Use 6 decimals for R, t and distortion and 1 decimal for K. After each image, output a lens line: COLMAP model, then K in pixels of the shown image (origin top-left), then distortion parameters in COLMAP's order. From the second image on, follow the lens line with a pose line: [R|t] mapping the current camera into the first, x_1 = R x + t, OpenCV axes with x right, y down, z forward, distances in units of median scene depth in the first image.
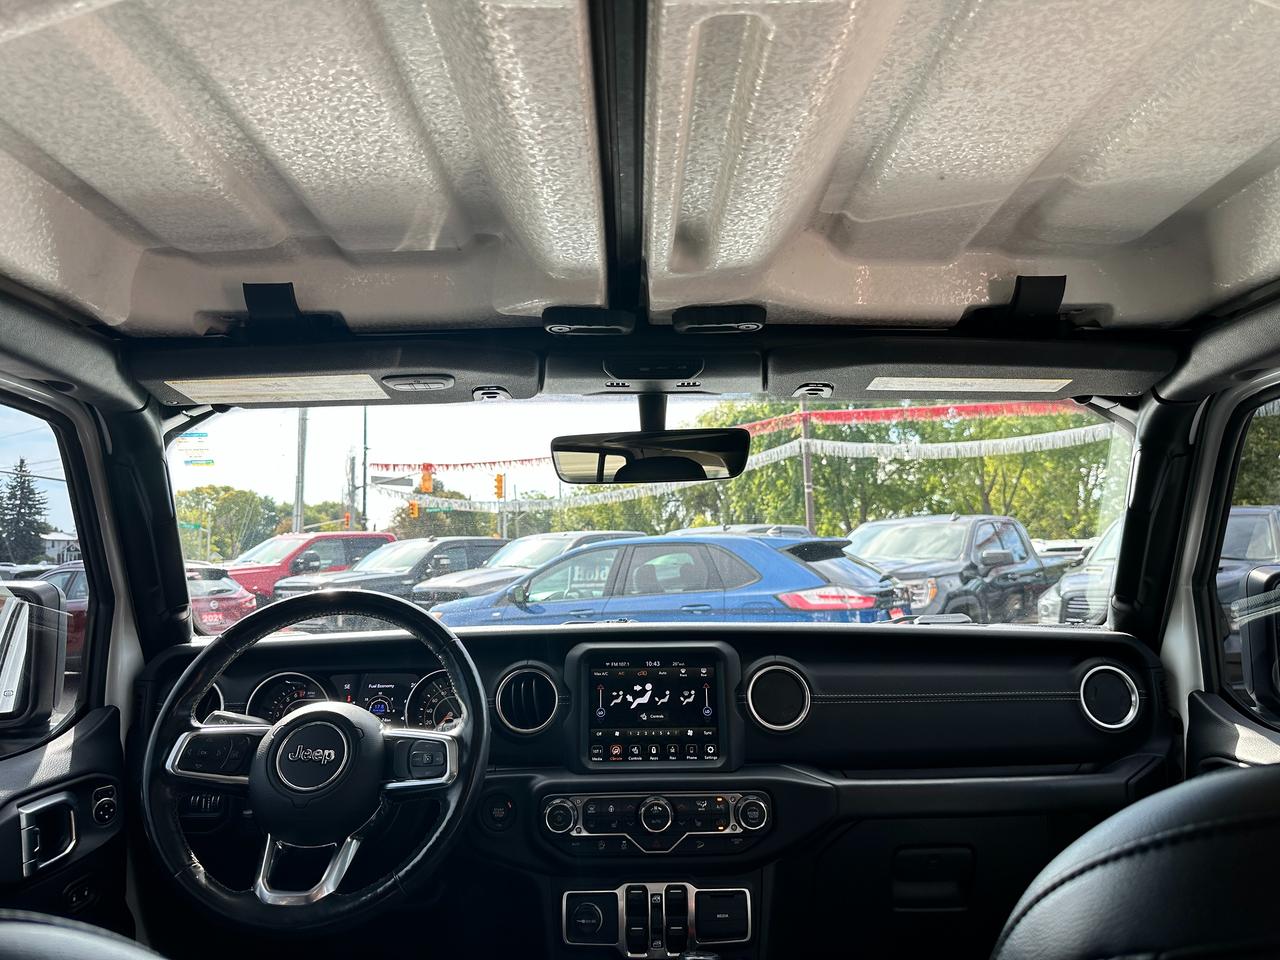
lens RADIAL K [[916.3, 0, 638.7], [0, 916.3, 473.3], [0, 0, 1]] dist [0.089750, -0.111651]
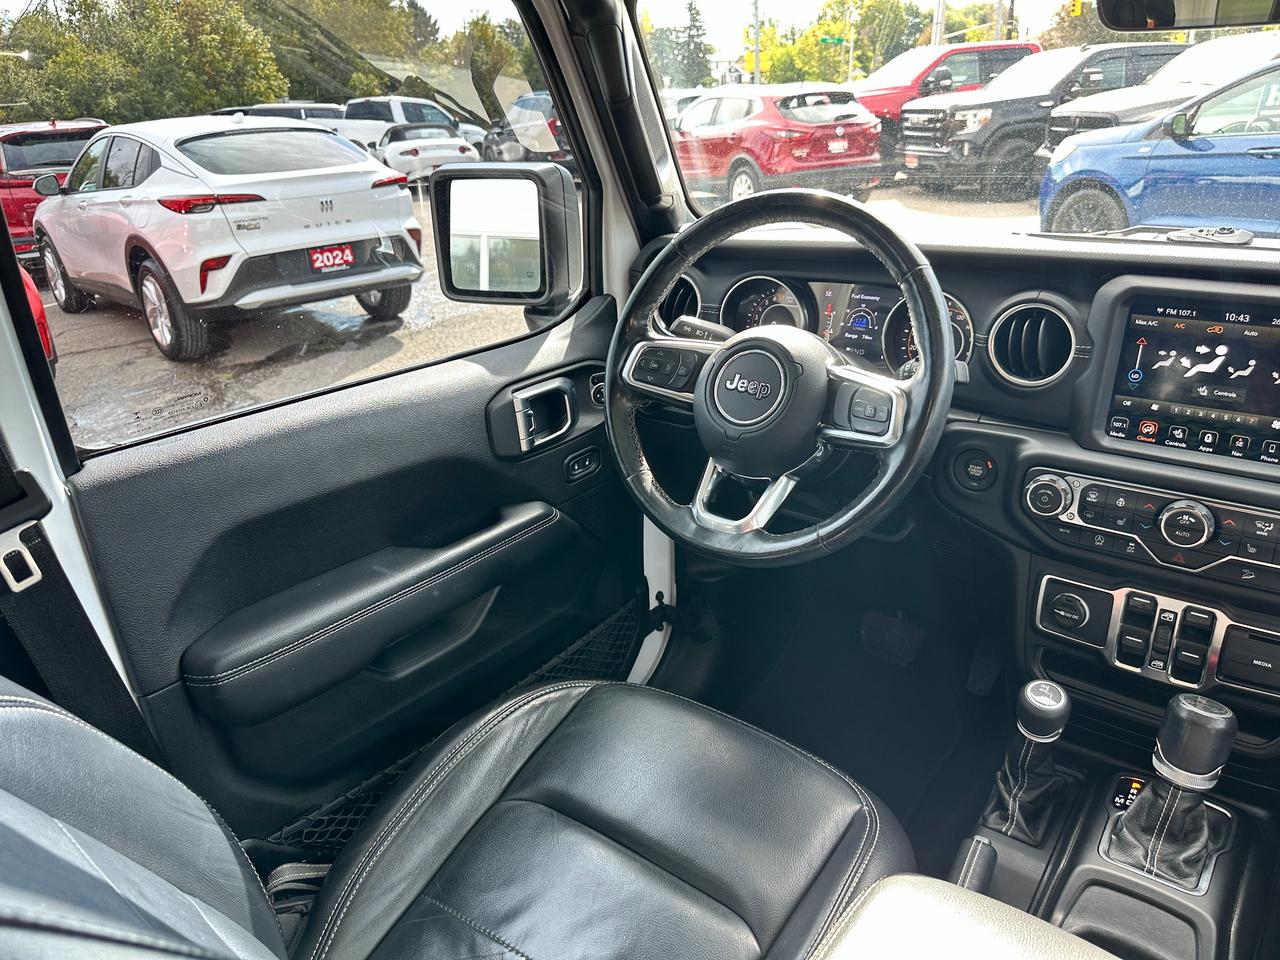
lens RADIAL K [[911.9, 0, 633.5], [0, 911.9, 476.5], [0, 0, 1]] dist [0.028270, -0.038132]
pose [[0.791607, 0.217246, -0.571106, 0.074135], [0.083986, 0.887105, 0.453863, -0.026838], [0.605231, -0.407247, 0.683993, 0.246257]]
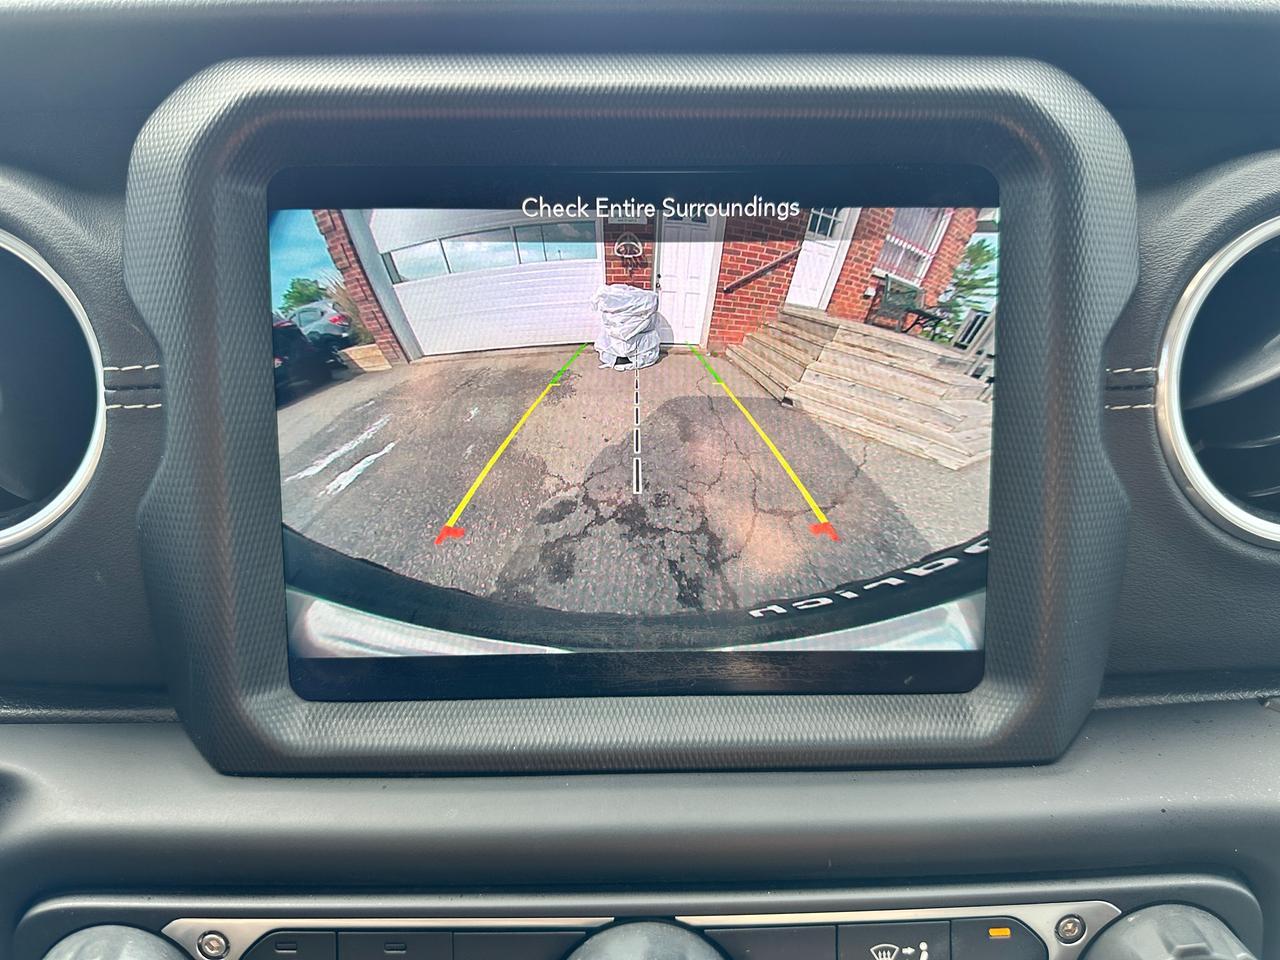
lens RADIAL K [[920.9, 0, 641.3], [0, 920.9, 473.0], [0, 0, 1]] dist [0.026333, -0.038722]
pose [[0.999445, 0.003826, 0.033078, 0.010472], [-0.016023, 0.926059, 0.377037, 0.194213], [-0.029189, -0.377358, 0.925607, 0.831399]]
